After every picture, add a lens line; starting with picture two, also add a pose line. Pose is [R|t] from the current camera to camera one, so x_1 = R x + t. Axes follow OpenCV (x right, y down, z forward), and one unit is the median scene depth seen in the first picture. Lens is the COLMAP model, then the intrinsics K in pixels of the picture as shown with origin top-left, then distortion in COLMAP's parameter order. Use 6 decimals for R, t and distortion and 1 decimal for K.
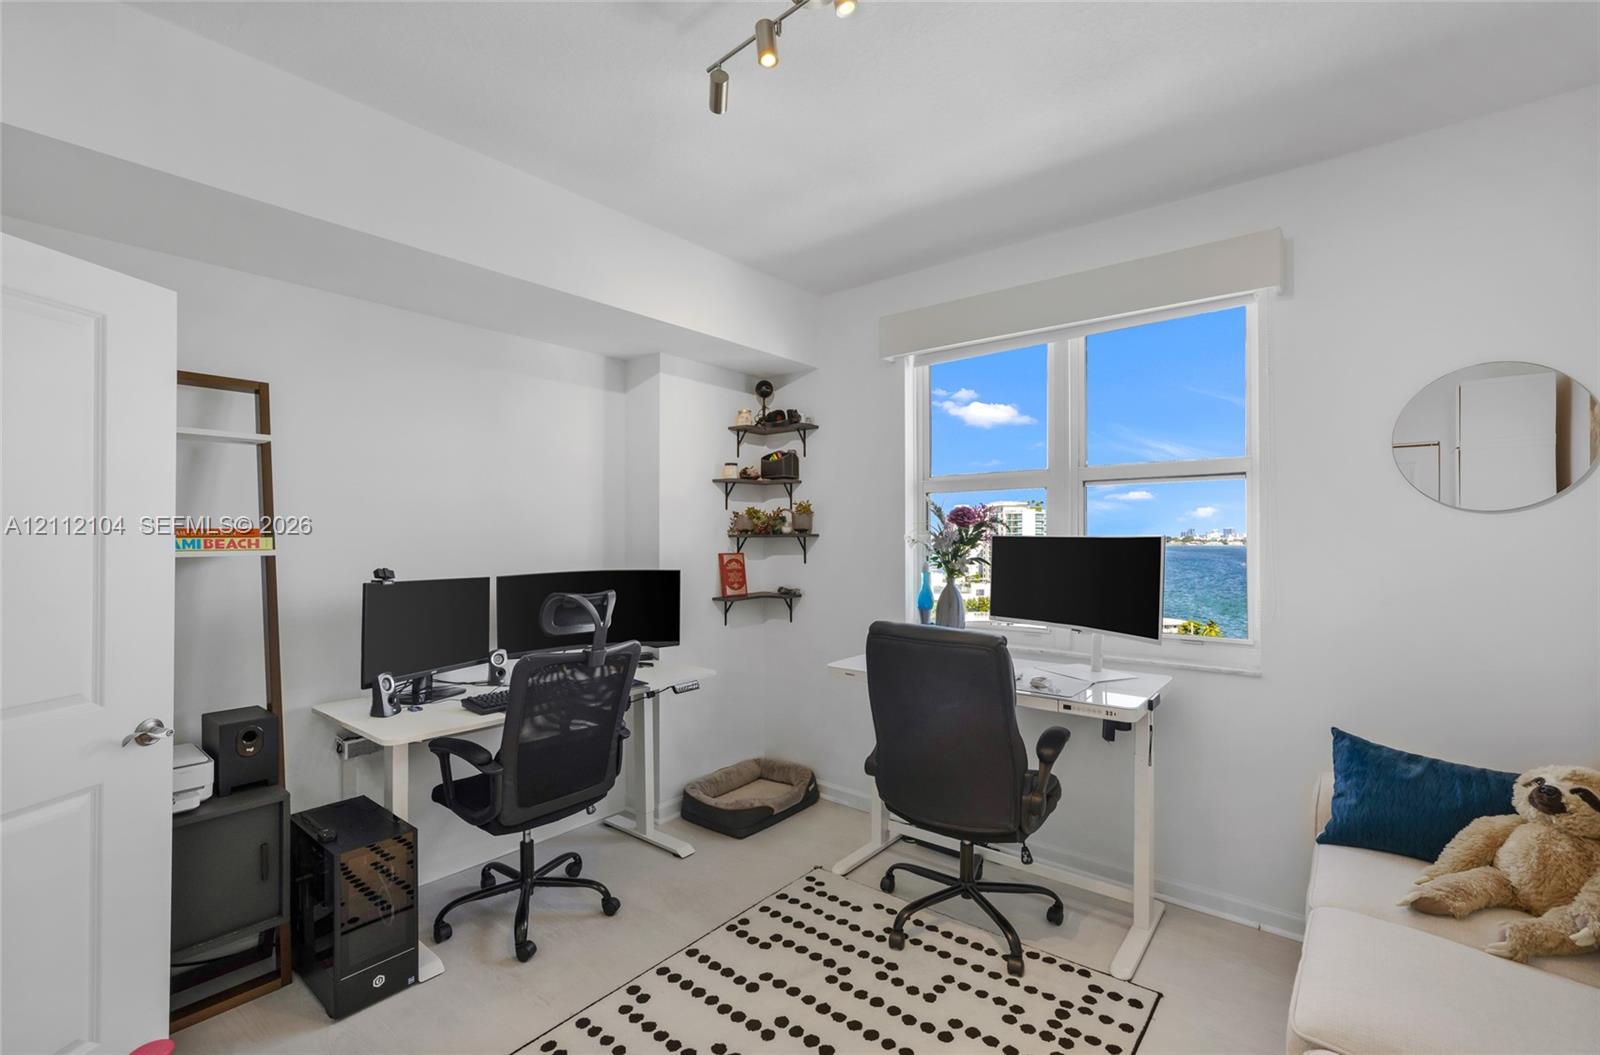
lens RADIAL K [[691.2, 0, 784.2], [0, 691.2, 525.3], [0, 0, 1]] dist [-0.010714, 0.007538]
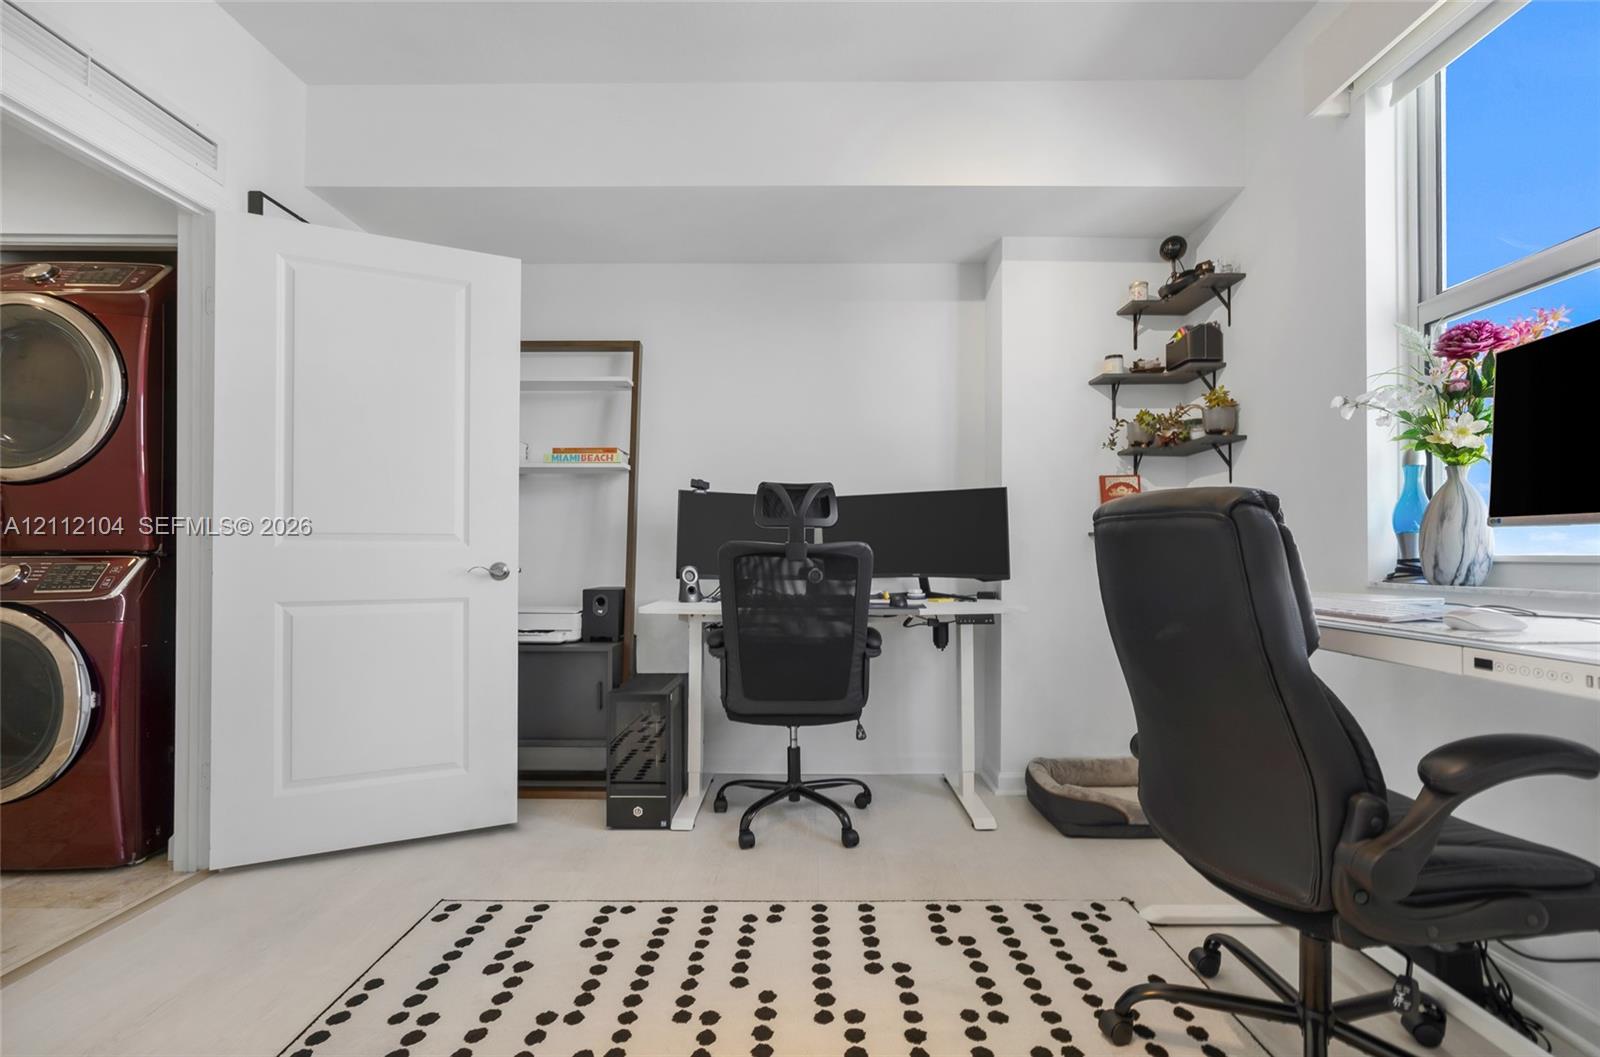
lens RADIAL K [[691.2, 0, 806.7], [0, 691.2, 531.2], [0, 0, 1]] dist [-0.010714, 0.007538]
pose [[0.641469, -0.019214, -0.766908, 0.414758], [0.007536, 0.999796, -0.018745, 0.166509], [0.767112, 0.006245, 0.641483, 0.373342]]
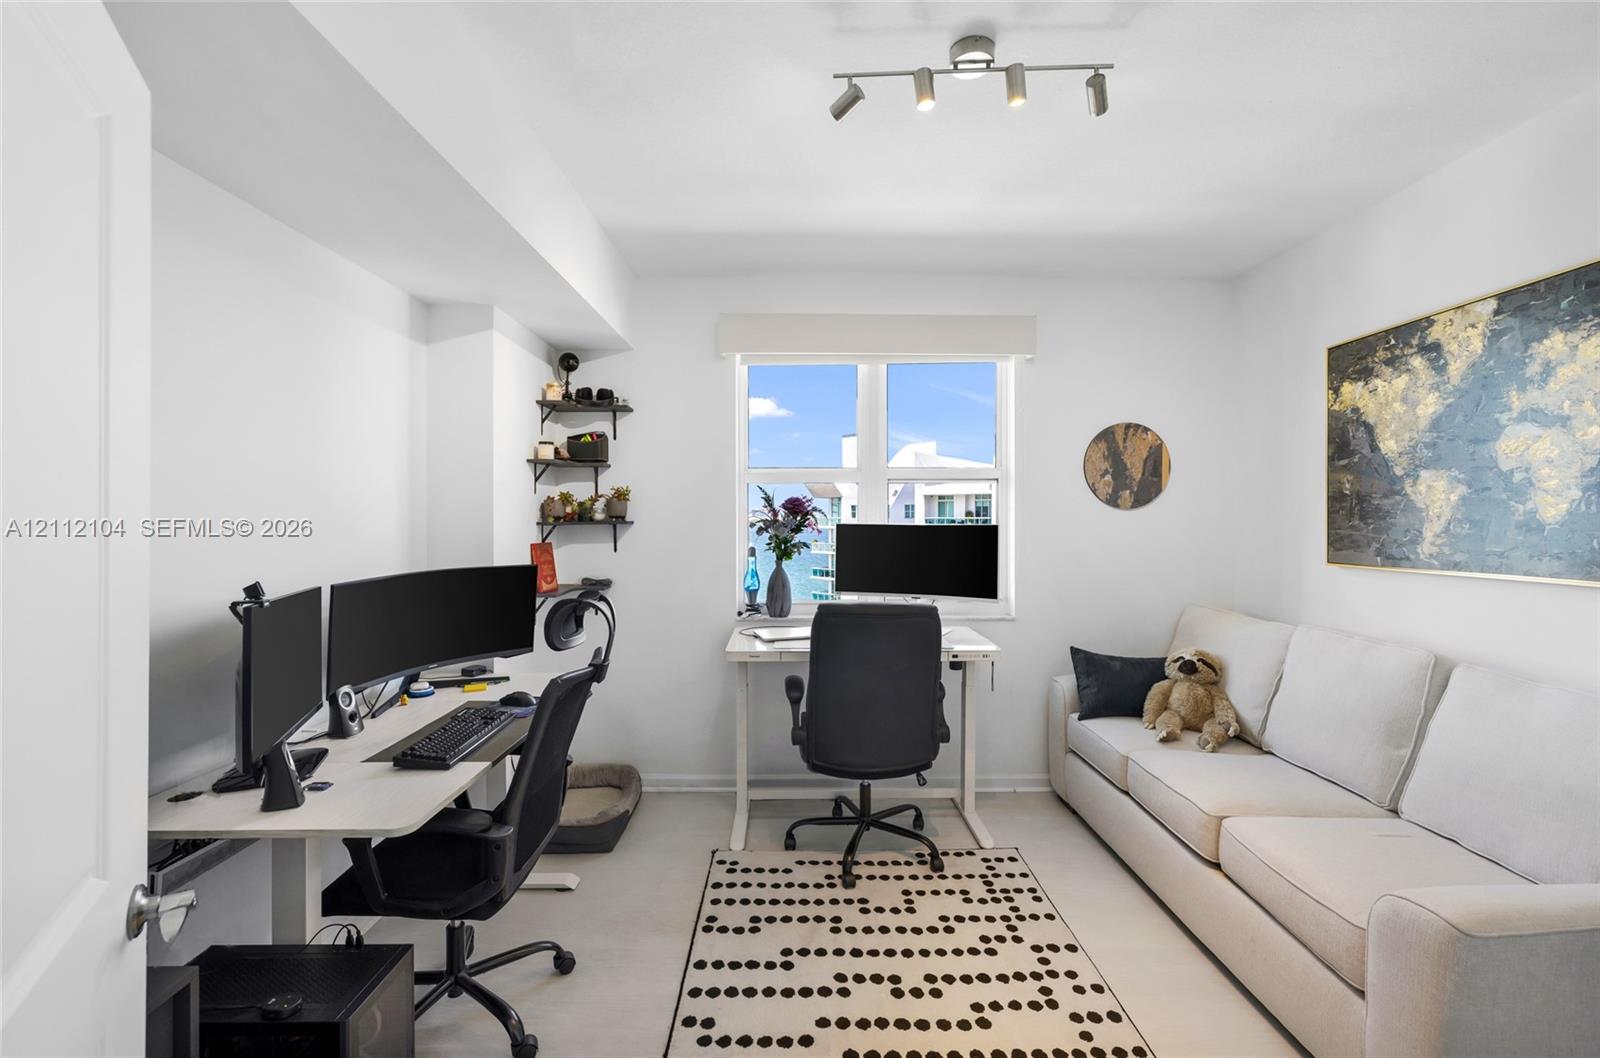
lens RADIAL K [[691.2, 0, 787.3], [0, 691.2, 504.6], [0, 0, 1]] dist [-0.010714, 0.007538]
pose [[0.767809, 0.011267, 0.640580, -0.593307], [-0.012068, 0.999922, -0.003122, -0.014546], [-0.640565, -0.005333, 0.767885, 0.173617]]
